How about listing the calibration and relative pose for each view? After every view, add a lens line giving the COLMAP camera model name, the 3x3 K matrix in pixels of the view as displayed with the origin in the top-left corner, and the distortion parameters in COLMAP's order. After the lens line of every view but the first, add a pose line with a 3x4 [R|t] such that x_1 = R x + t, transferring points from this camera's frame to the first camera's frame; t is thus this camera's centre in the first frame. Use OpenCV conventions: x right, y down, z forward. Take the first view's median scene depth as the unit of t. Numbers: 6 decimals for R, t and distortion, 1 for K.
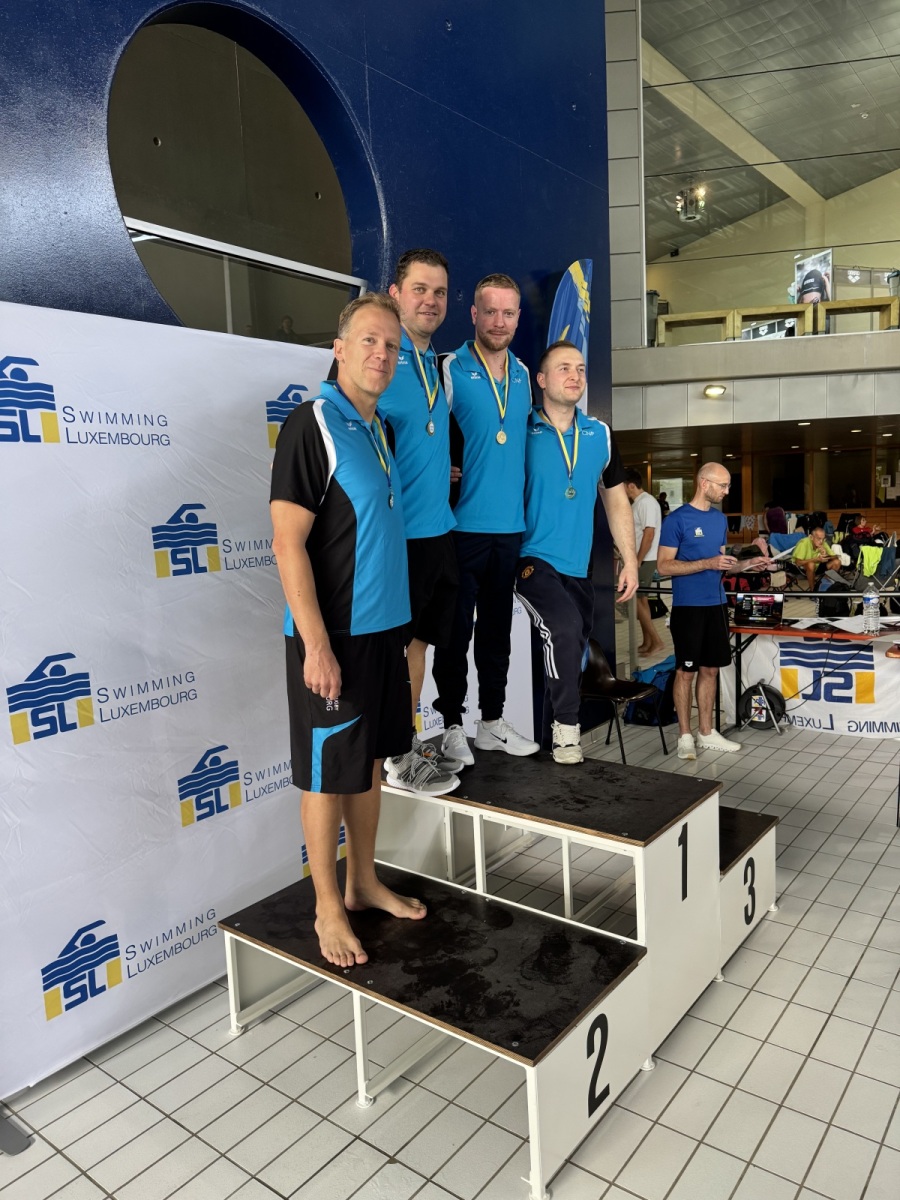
lens RADIAL K [[854.5, 0, 450.0], [0, 854.5, 600.0], [0, 0, 1]] dist [0.006055, -0.000512]
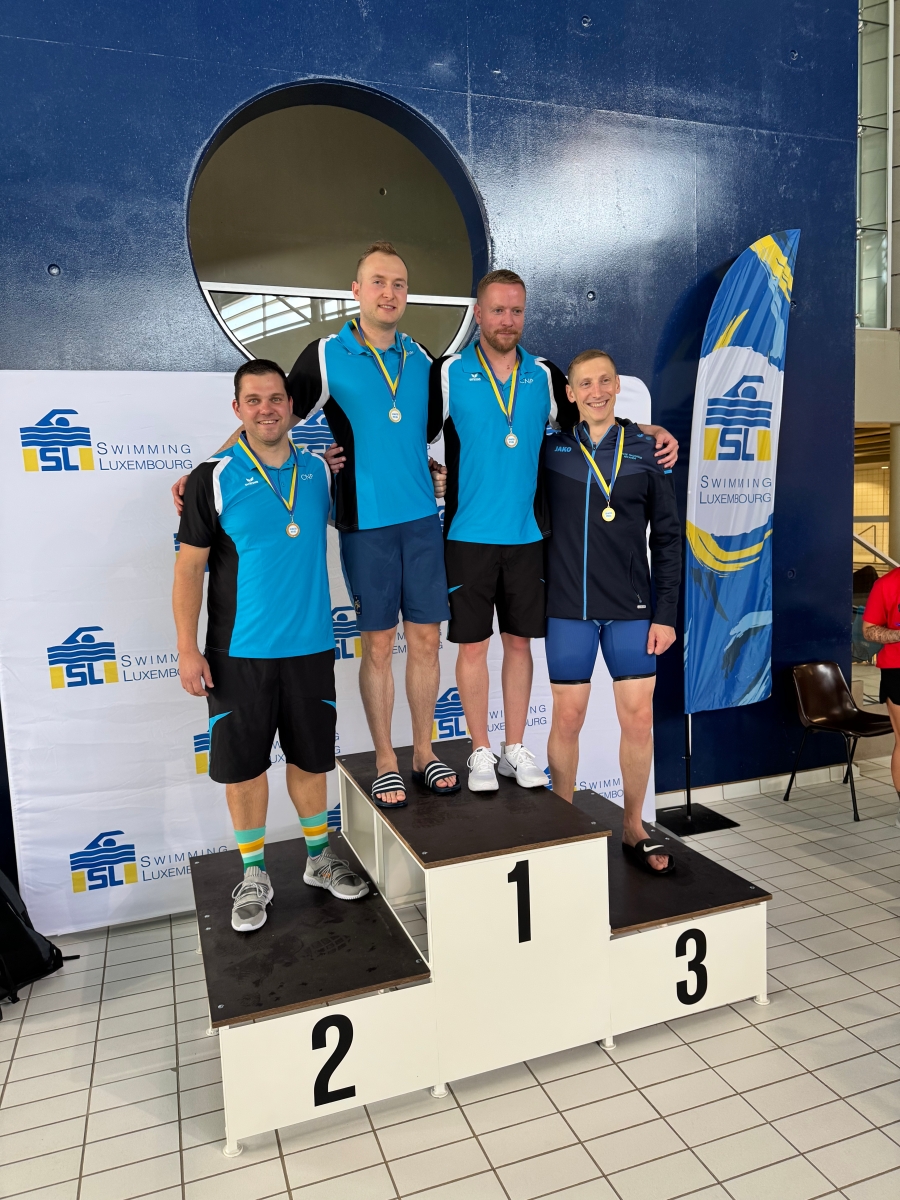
lens RADIAL K [[838.8, 0, 450.0], [0, 838.8, 600.0], [0, 0, 1]] dist [0.019376, 0.000687]
pose [[0.840588, 0.064671, -0.537800, 0.710765], [-0.059510, 0.997863, 0.026980, -0.046994], [0.538396, 0.009326, 0.842640, 0.180046]]
